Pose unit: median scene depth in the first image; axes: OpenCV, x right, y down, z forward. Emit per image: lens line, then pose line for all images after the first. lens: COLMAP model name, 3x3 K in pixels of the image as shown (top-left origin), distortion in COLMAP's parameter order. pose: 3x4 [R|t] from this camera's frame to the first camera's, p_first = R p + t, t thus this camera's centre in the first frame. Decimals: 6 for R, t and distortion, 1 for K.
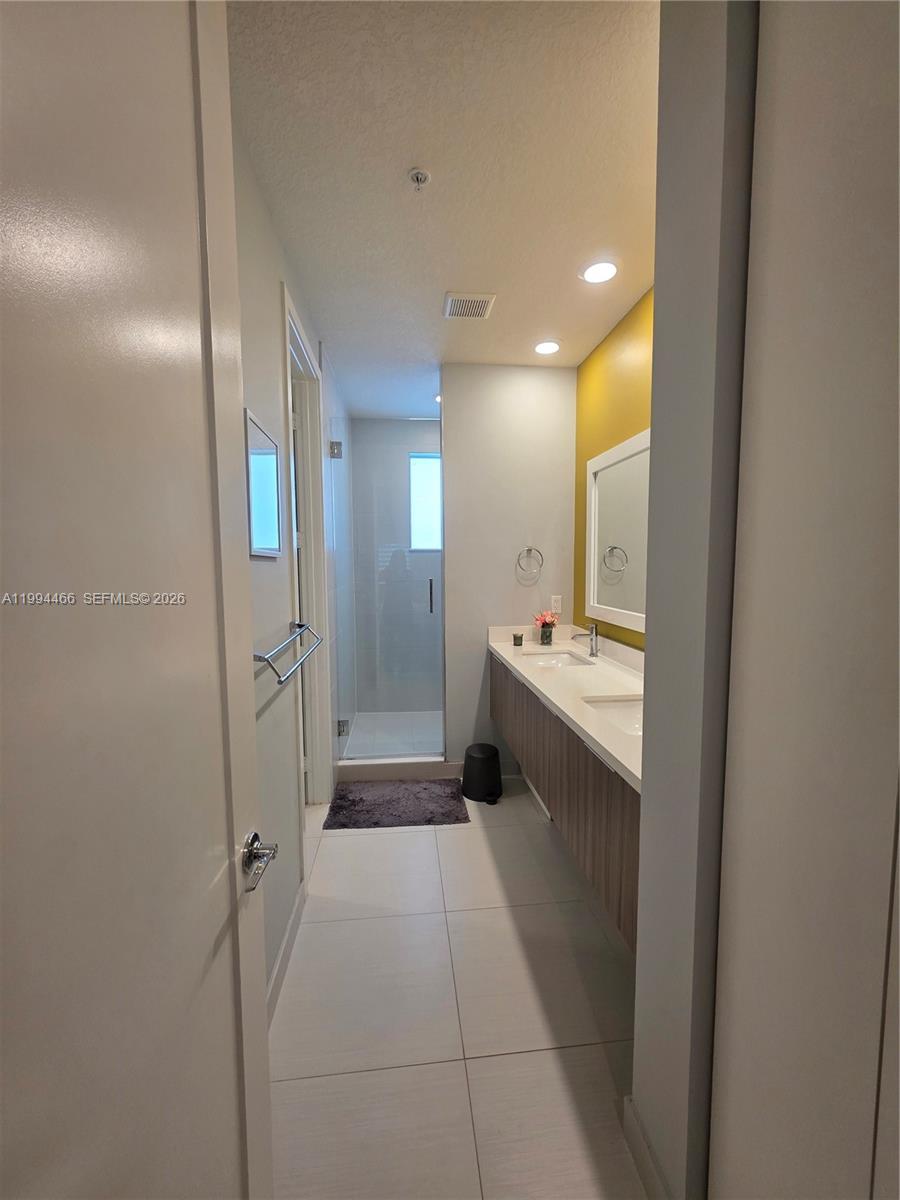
lens RADIAL K [[475.7, 0, 452.9], [0, 475.7, 596.5], [0, 0, 1]] dist [0.002033, -0.000304]
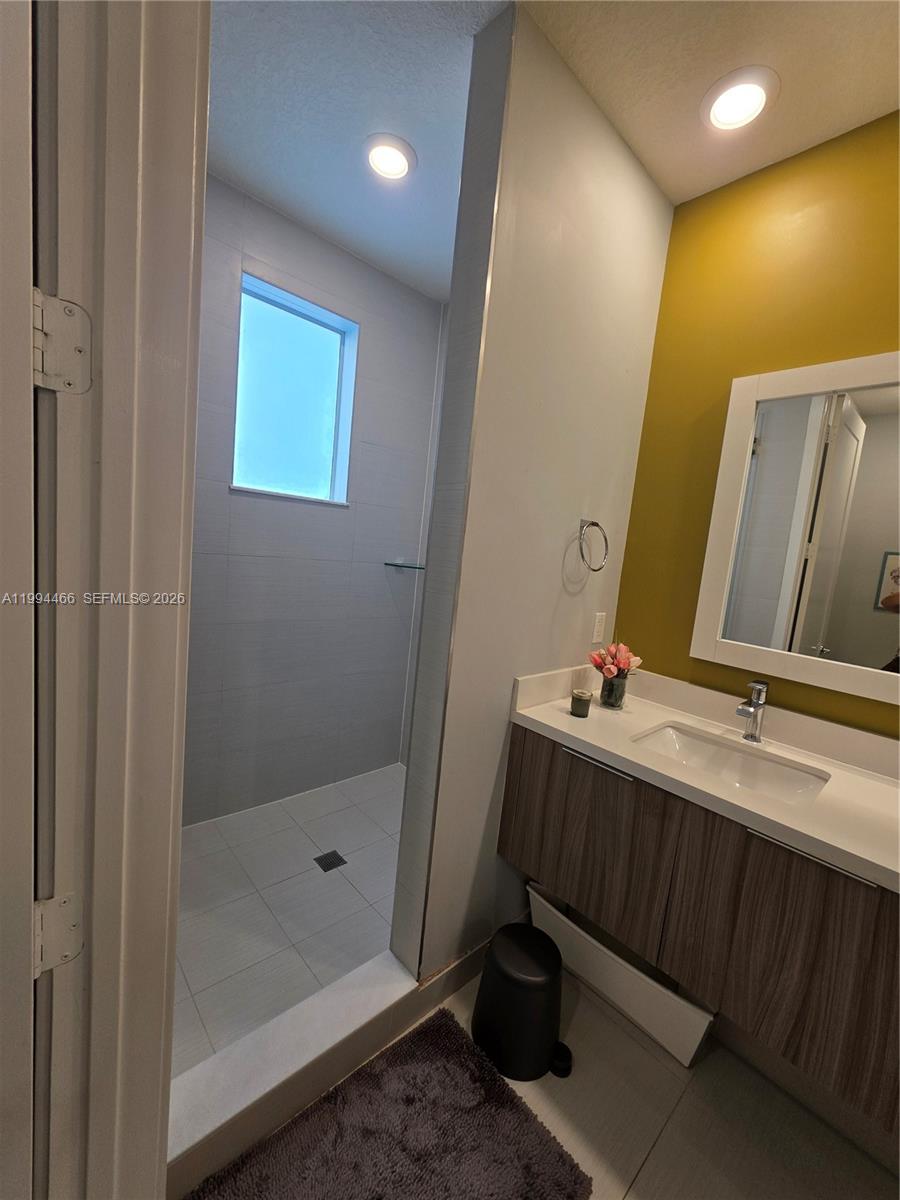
lens RADIAL K [[467.0, 0, 454.1], [0, 467.0, 611.8], [0, 0, 1]] dist [0.000609, -0.000001]
pose [[0.789788, 0.018328, 0.613105, -0.272924], [-0.053819, 0.997769, 0.039501, -0.018120], [-0.611014, -0.064194, 0.789013, 0.693716]]
